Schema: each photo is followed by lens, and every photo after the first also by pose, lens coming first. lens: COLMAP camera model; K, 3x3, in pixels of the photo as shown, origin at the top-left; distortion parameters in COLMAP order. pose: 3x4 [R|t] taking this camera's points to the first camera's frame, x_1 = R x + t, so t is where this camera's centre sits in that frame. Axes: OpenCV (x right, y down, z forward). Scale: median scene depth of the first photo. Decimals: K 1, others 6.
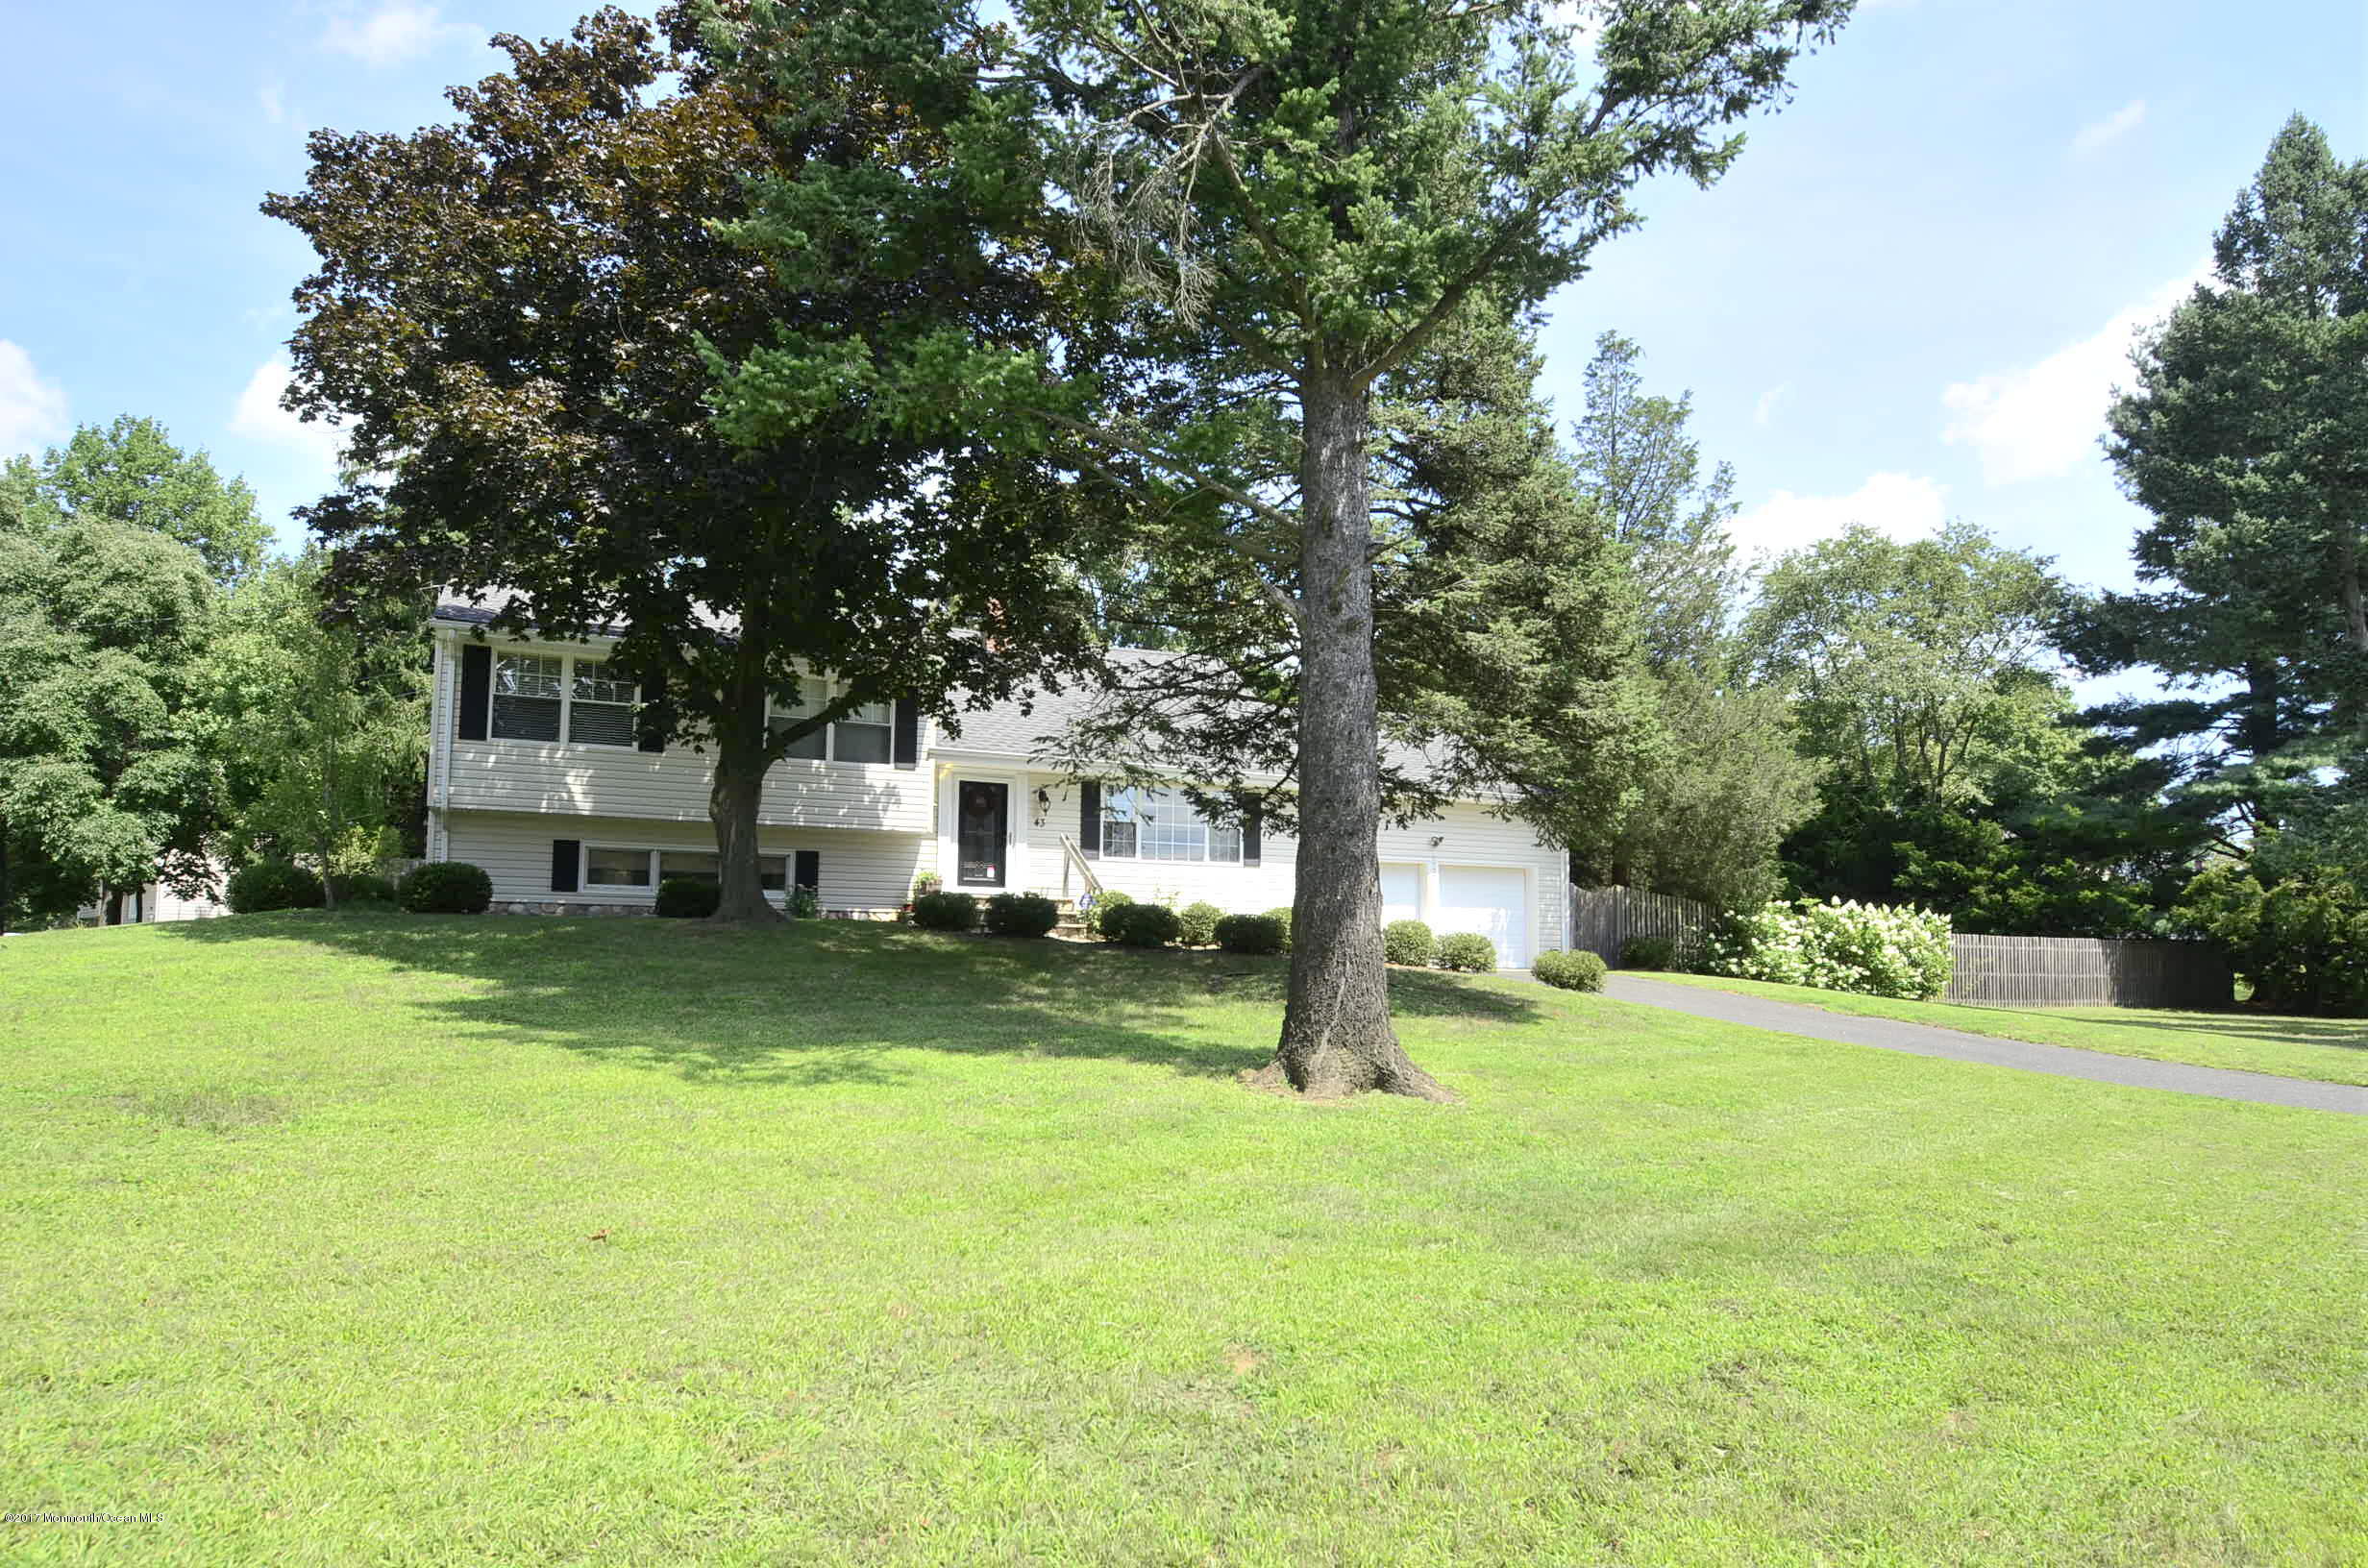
lens RADIAL K [[1439.5, 0, 1194.0], [0, 1439.5, 828.2], [0, 0, 1]] dist [-0.025615, -0.006471]
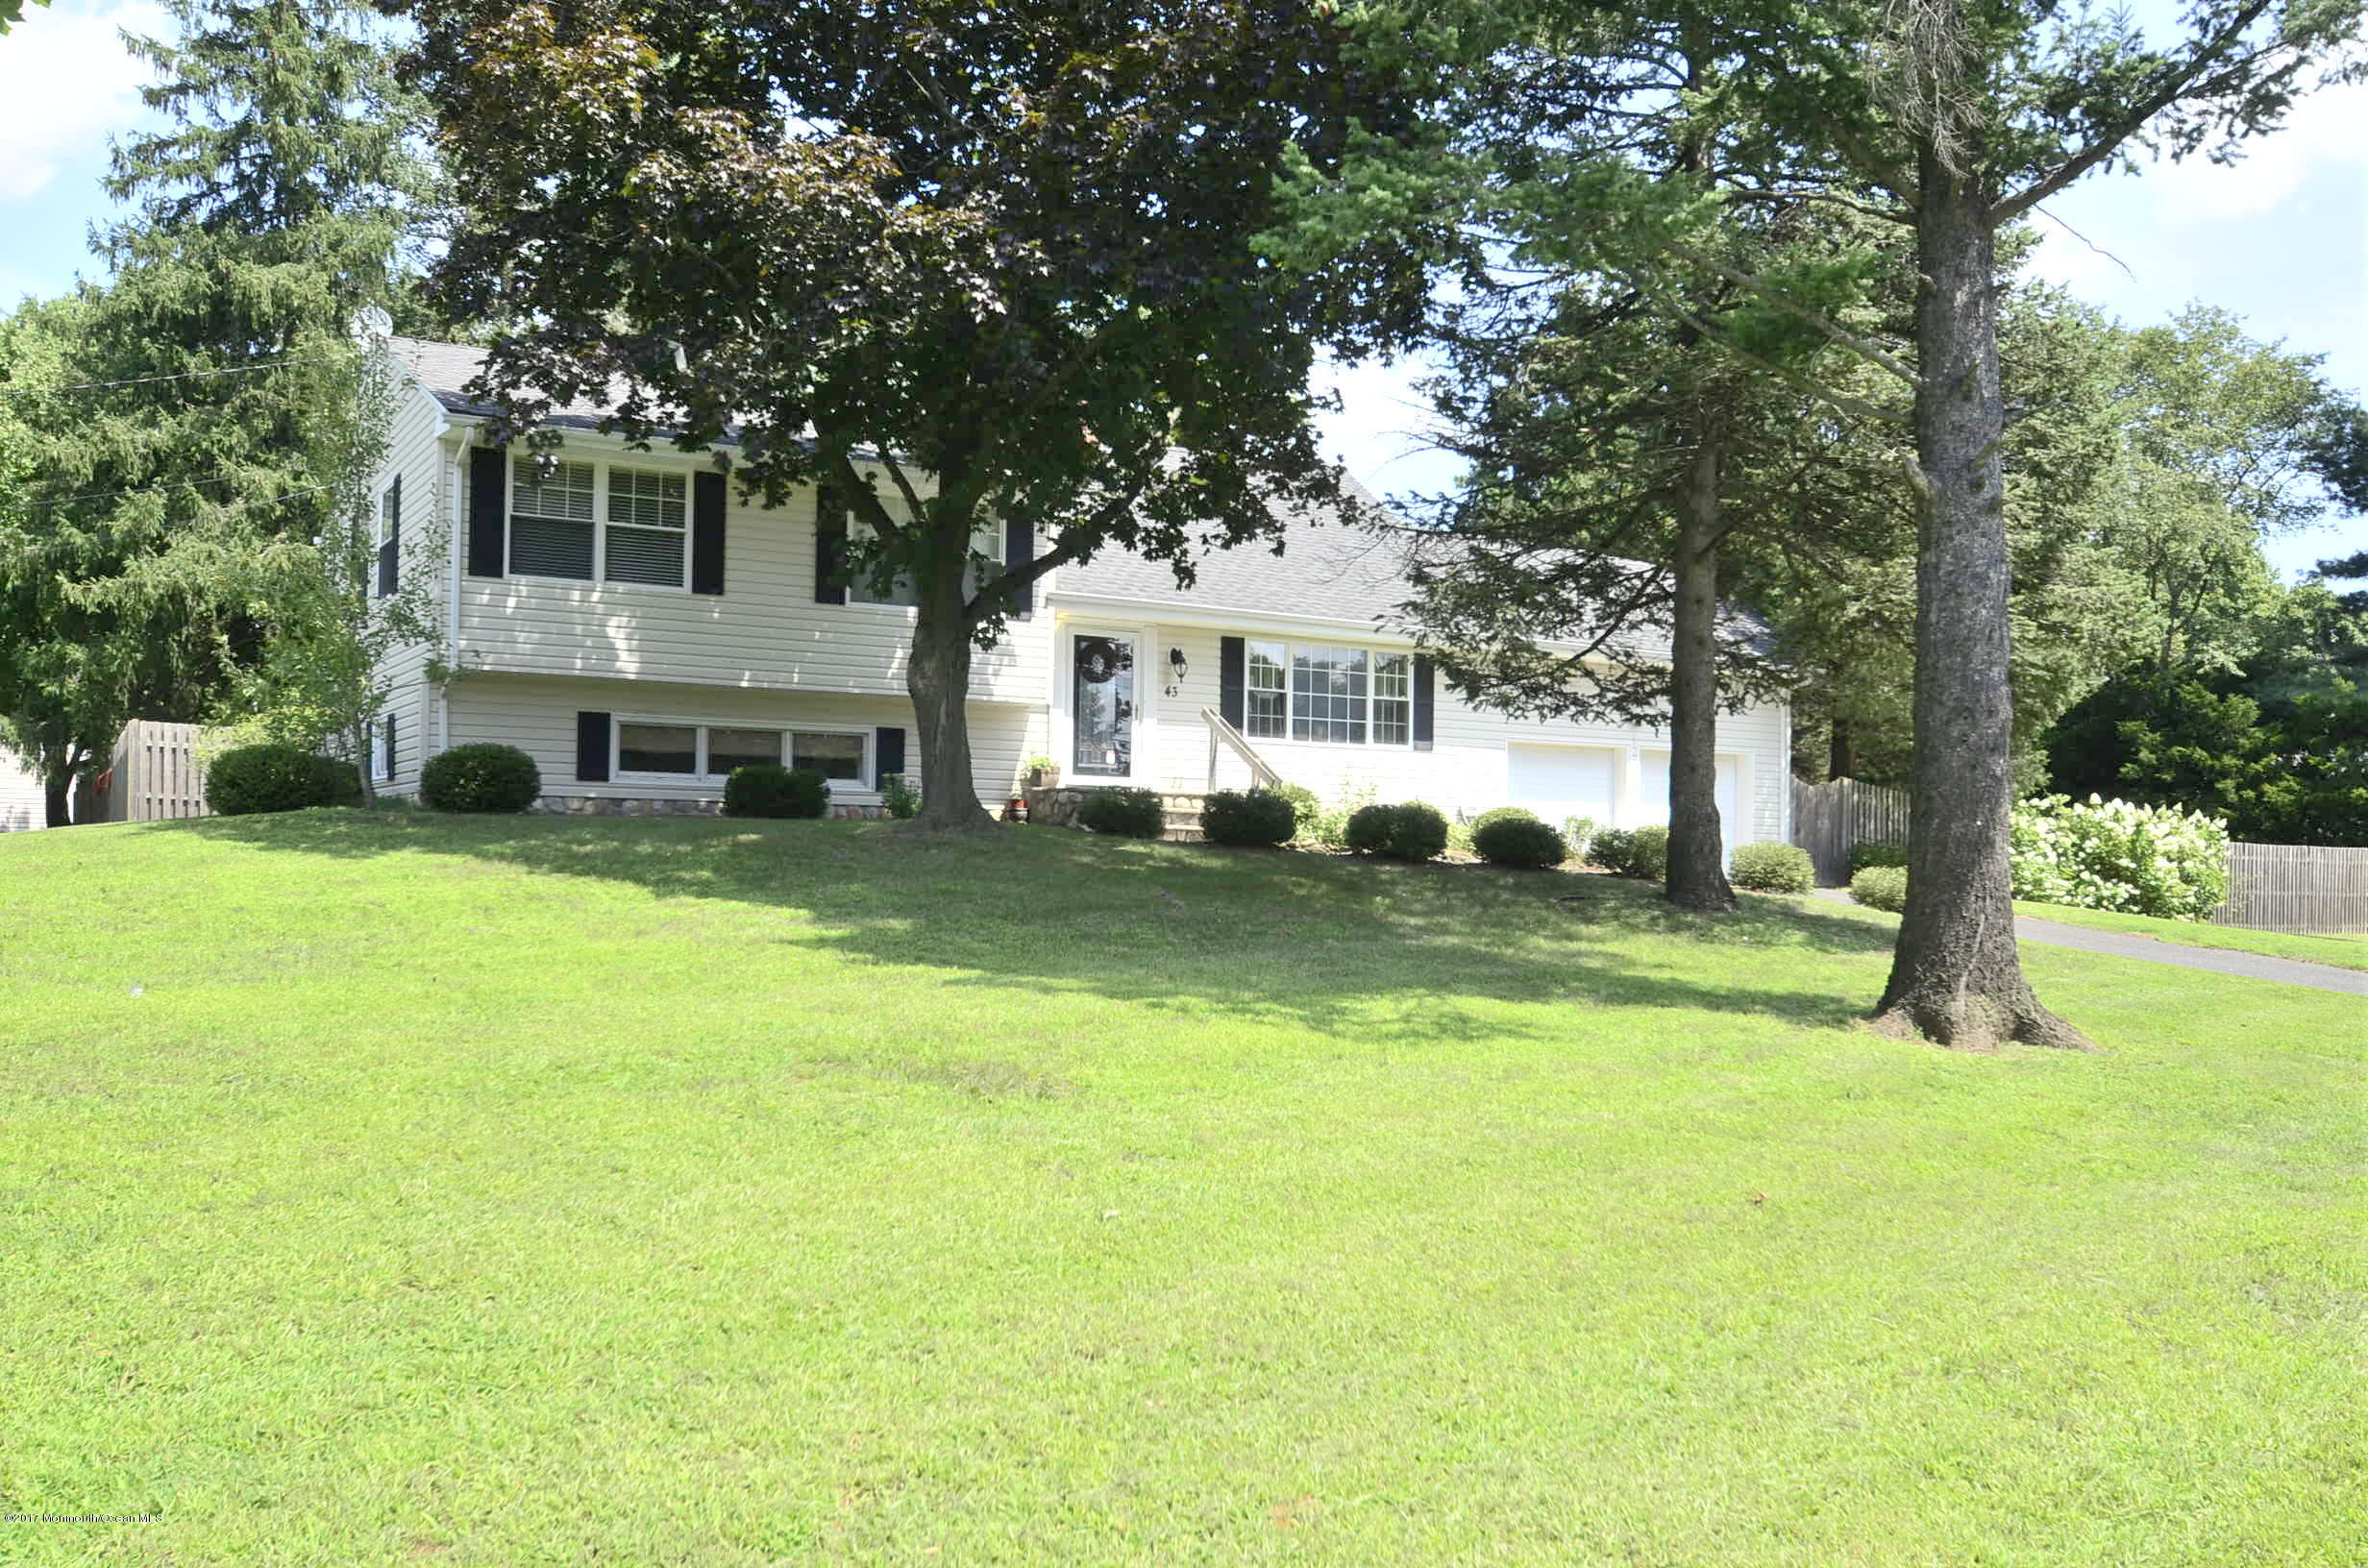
lens RADIAL K [[2042.0, 0, 1182.4], [0, 2042.0, 835.0], [0, 0, 1]] dist [-0.060968, 0.002593]
pose [[0.995001, 0.006514, 0.099652, -0.249566], [-0.014564, 0.996667, 0.080272, -0.017707], [-0.098797, -0.081322, 0.991779, -0.082044]]
